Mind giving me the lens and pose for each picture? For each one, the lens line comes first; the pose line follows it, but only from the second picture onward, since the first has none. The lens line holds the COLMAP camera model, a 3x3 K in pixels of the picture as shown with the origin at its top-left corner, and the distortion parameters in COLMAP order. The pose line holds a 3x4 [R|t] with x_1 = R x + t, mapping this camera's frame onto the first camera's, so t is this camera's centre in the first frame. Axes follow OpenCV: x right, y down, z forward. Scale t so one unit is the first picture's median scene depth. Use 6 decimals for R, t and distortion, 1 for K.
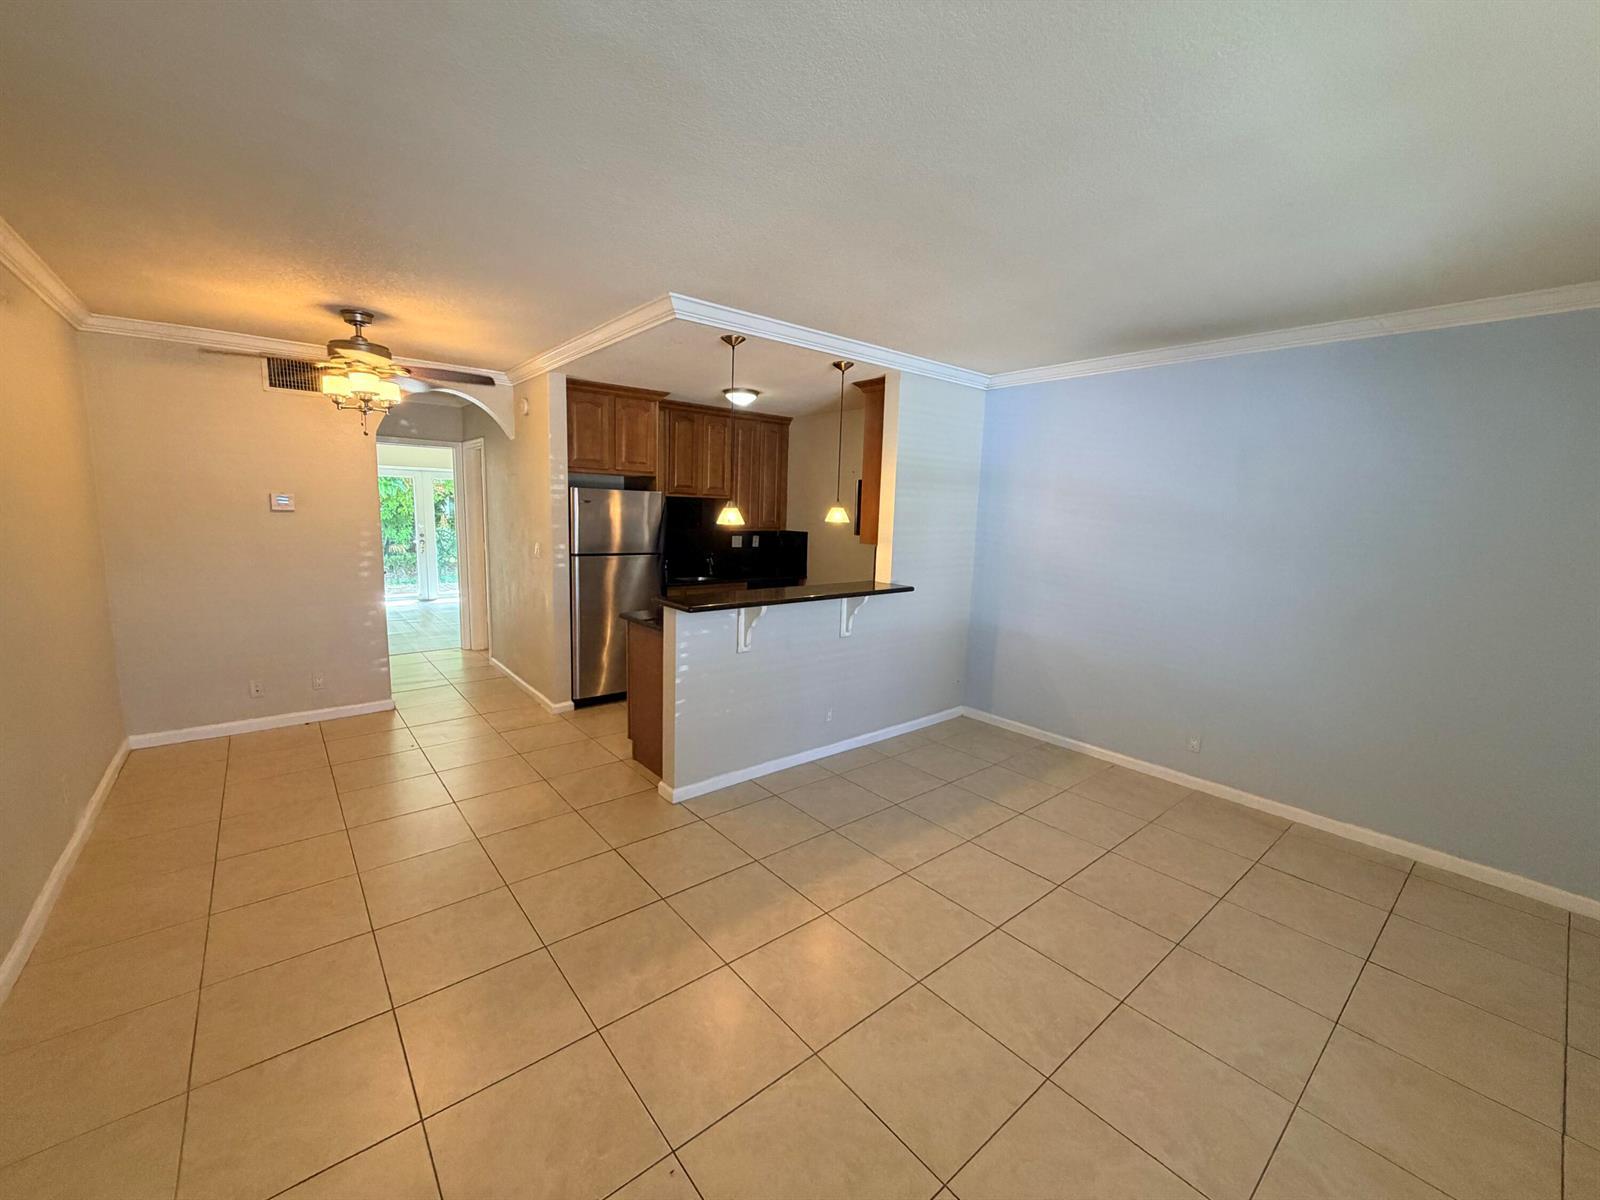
lens RADIAL K [[640.5, 0, 799.8], [0, 640.5, 598.4], [0, 0, 1]] dist [-0.004501, -0.000265]
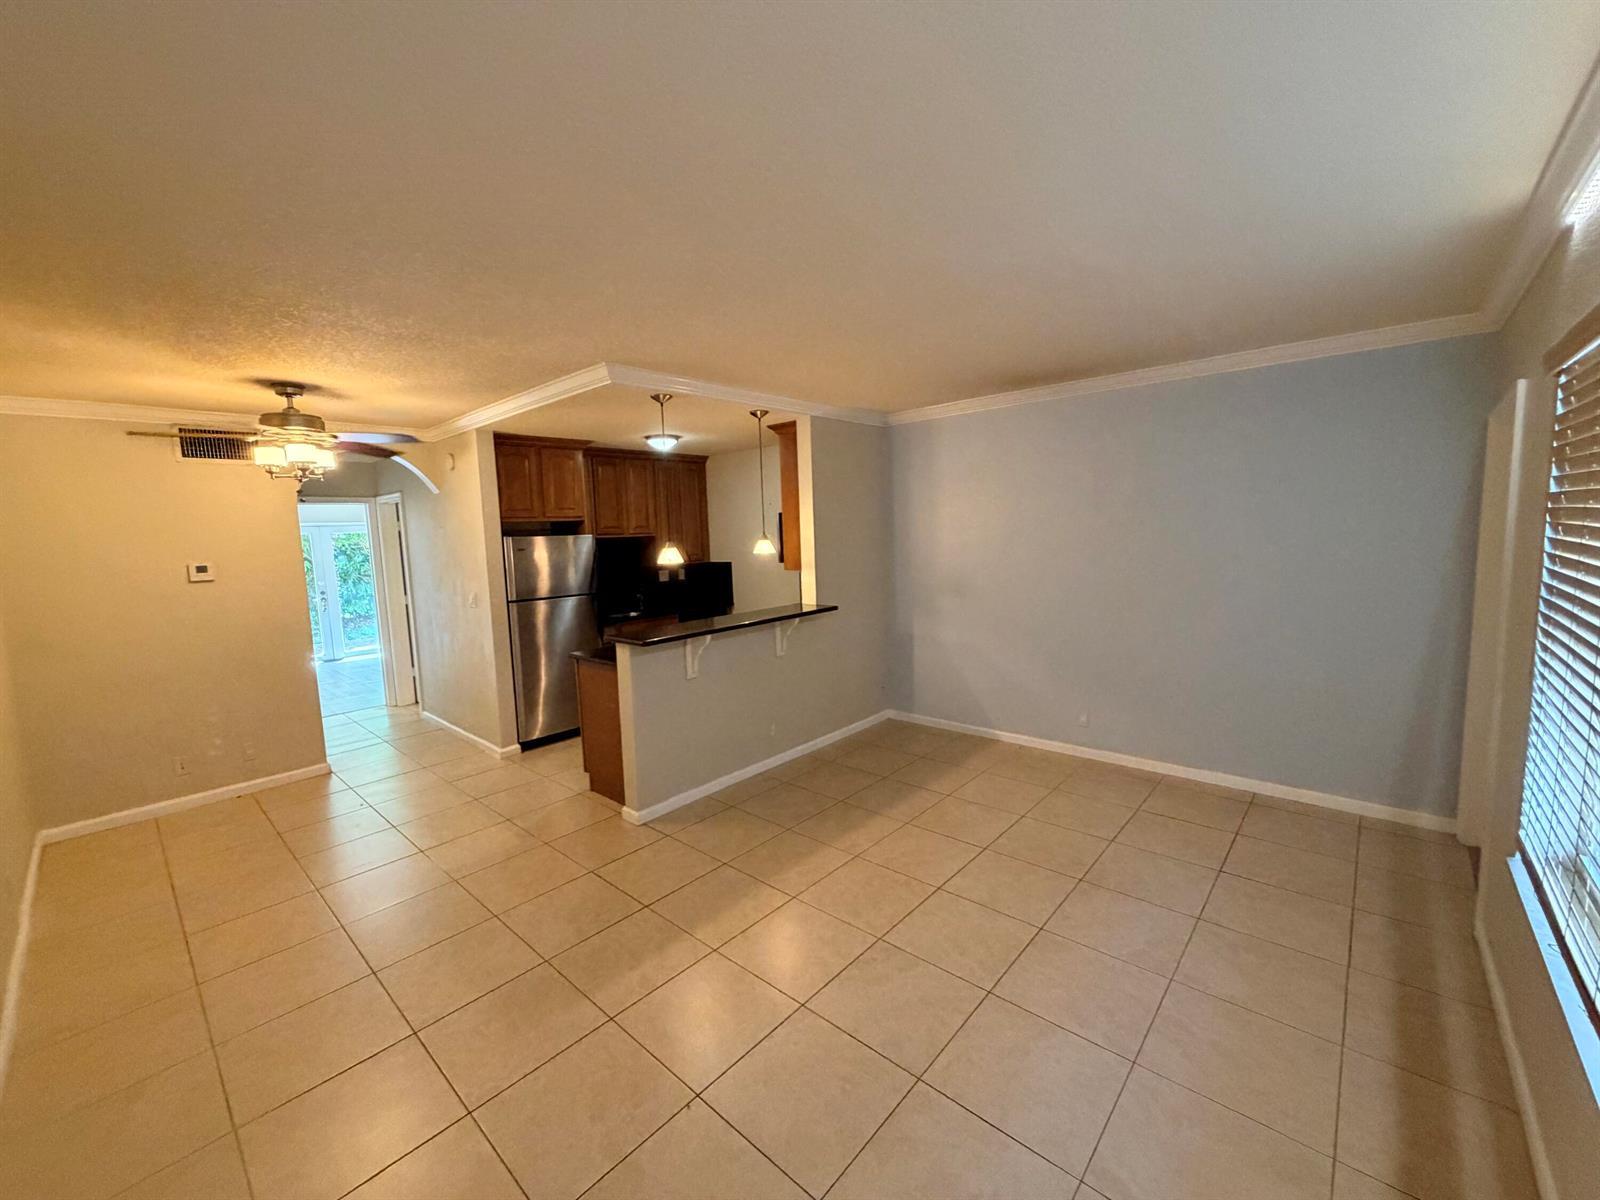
lens RADIAL K [[640.5, 0, 800.3], [0, 640.5, 598.8], [0, 0, 1]] dist [-0.004501, -0.000265]
pose [[0.987436, -0.079456, 0.136591, -0.039501], [0.084193, 0.996020, -0.029251, -0.003863], [-0.133723, 0.040383, 0.990196, -0.100559]]
